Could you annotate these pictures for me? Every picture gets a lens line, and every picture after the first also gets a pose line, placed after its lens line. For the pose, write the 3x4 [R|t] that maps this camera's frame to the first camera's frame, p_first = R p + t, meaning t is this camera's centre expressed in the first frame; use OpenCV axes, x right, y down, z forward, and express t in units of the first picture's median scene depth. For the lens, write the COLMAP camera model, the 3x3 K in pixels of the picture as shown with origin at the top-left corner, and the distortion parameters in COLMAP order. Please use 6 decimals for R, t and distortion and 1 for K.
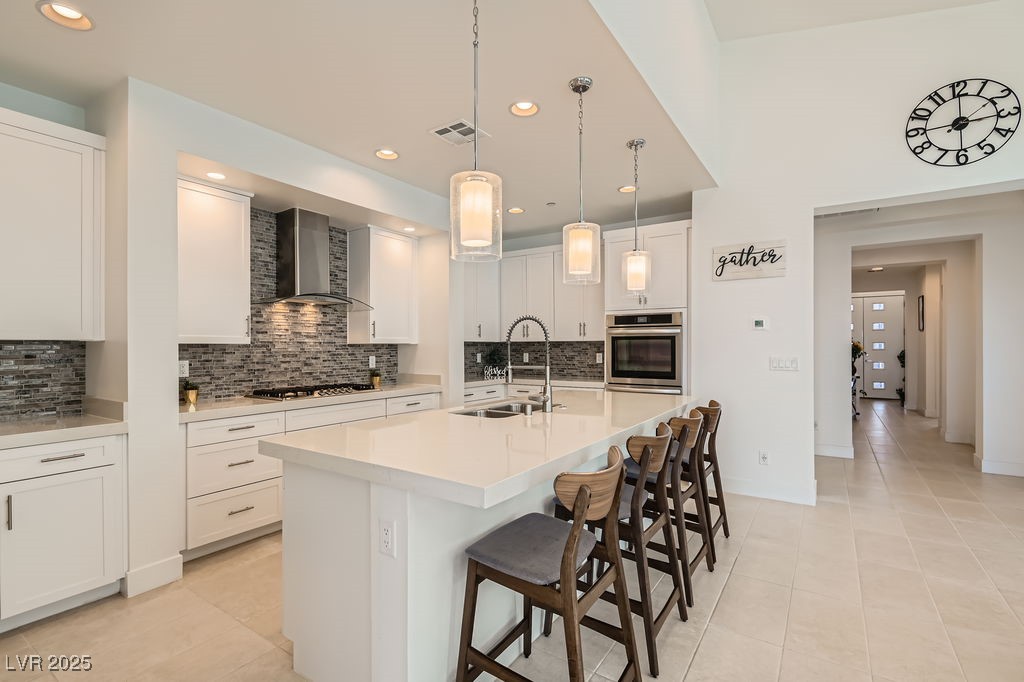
lens RADIAL K [[471.7, 0, 509.2], [0, 471.7, 347.0], [0, 0, 1]] dist [0.001268, -0.003388]
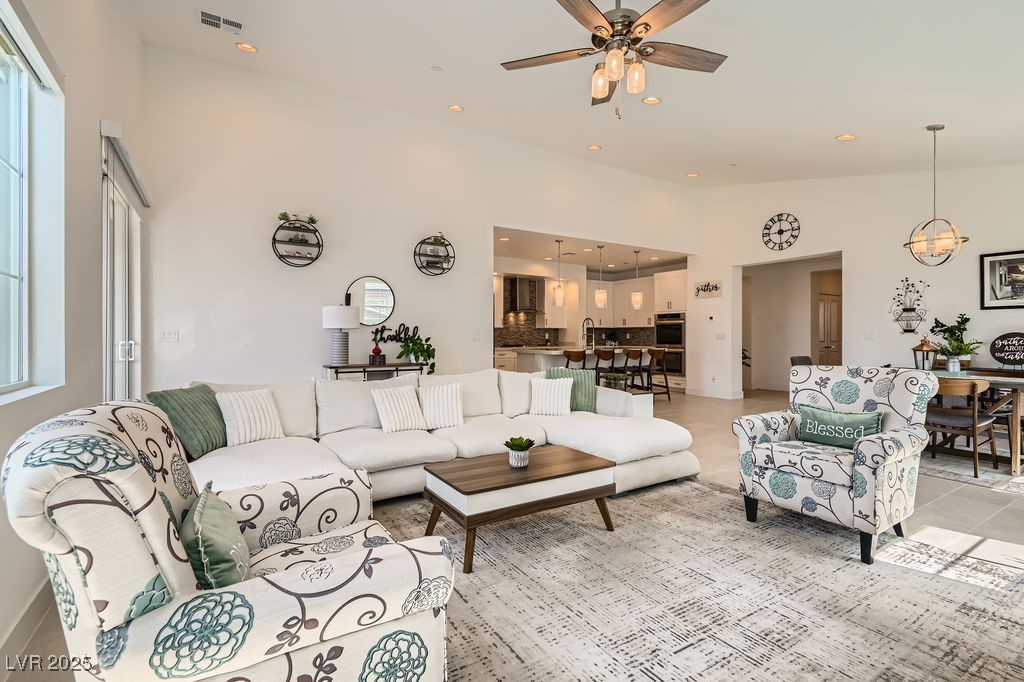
lens RADIAL K [[471.7, 0, 512.9], [0, 471.7, 337.6], [0, 0, 1]] dist [0.001268, -0.003388]
pose [[0.917649, 0.004756, -0.397365, 0.521023], [-0.004562, 0.999989, 0.001433, 0.039845], [0.397367, 0.000498, 0.917660, -1.299701]]
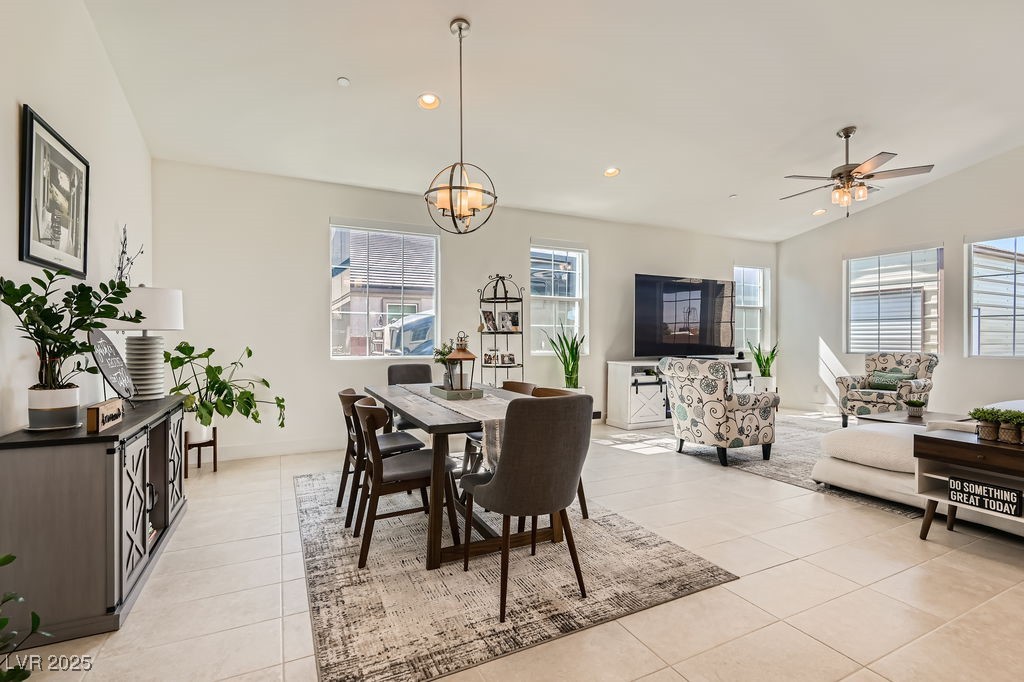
lens RADIAL K [[471.7, 0, 502.0], [0, 471.7, 342.0], [0, 0, 1]] dist [0.001268, -0.003388]
pose [[-0.863432, -0.005449, 0.504436, 0.558536], [0.000883, 0.999924, 0.012312, 0.032081], [-0.504465, 0.011076, -0.863361, 0.627165]]
